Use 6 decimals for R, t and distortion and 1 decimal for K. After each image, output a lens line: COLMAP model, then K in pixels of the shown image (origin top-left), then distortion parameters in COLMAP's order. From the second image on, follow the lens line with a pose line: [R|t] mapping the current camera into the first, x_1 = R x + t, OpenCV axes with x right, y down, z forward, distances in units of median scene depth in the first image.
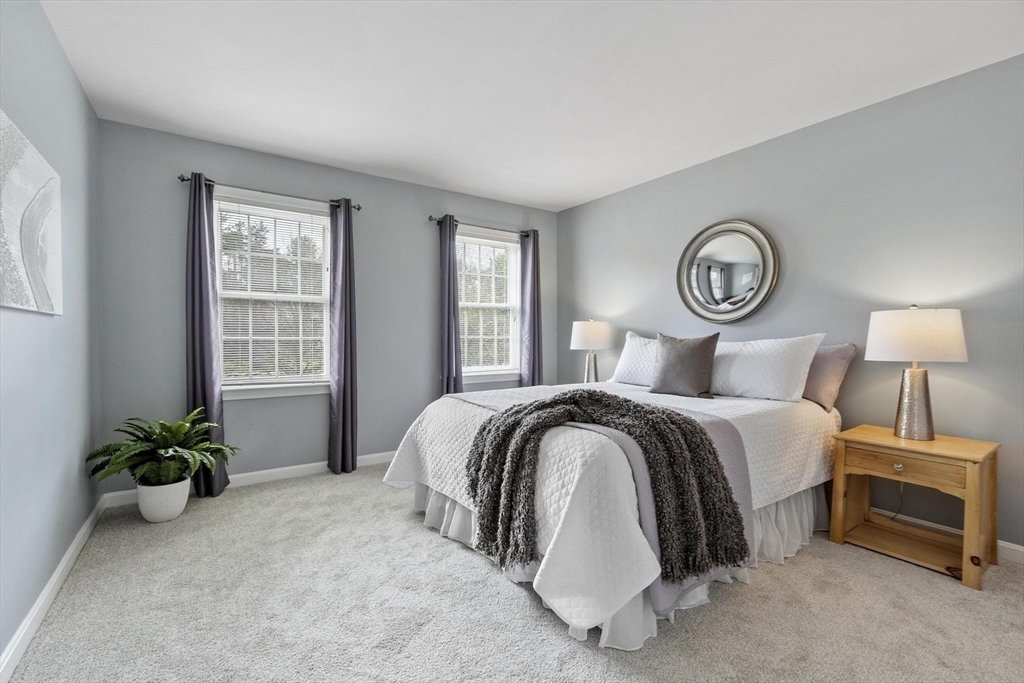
lens RADIAL K [[457.3, 0, 514.3], [0, 457.3, 339.1], [0, 0, 1]] dist [-0.002124, 0.000311]
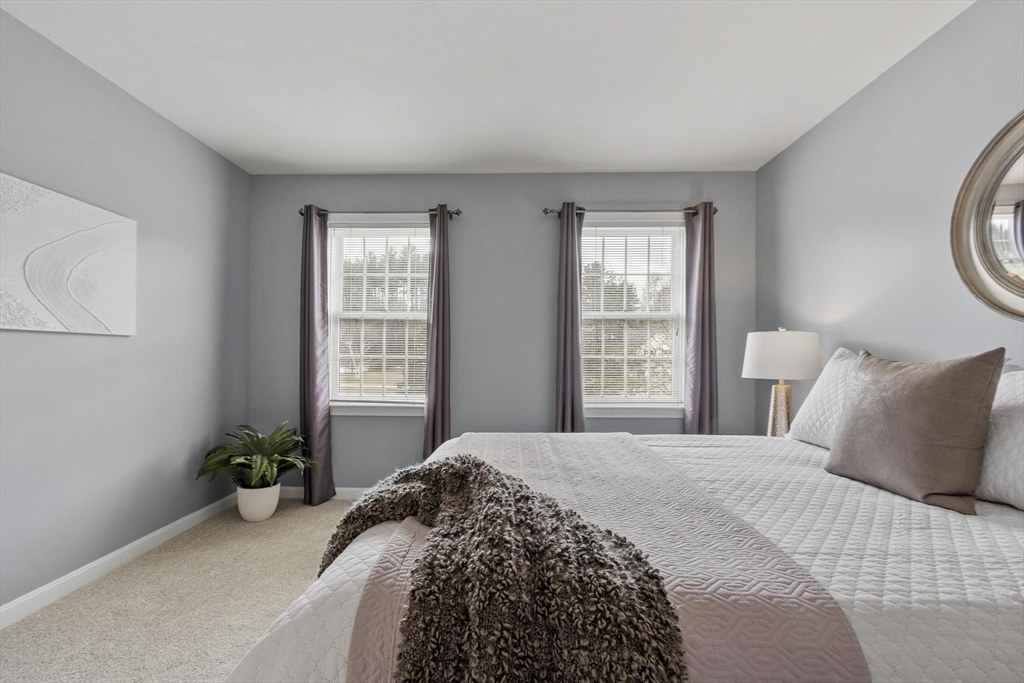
lens RADIAL K [[457.3, 0, 509.6], [0, 457.3, 350.1], [0, 0, 1]] dist [-0.002124, 0.000311]
pose [[0.796561, -0.002859, -0.604552, 0.284030], [-0.008528, 0.999836, -0.015964, -0.002758], [0.604498, 0.017871, 0.796406, 0.348397]]
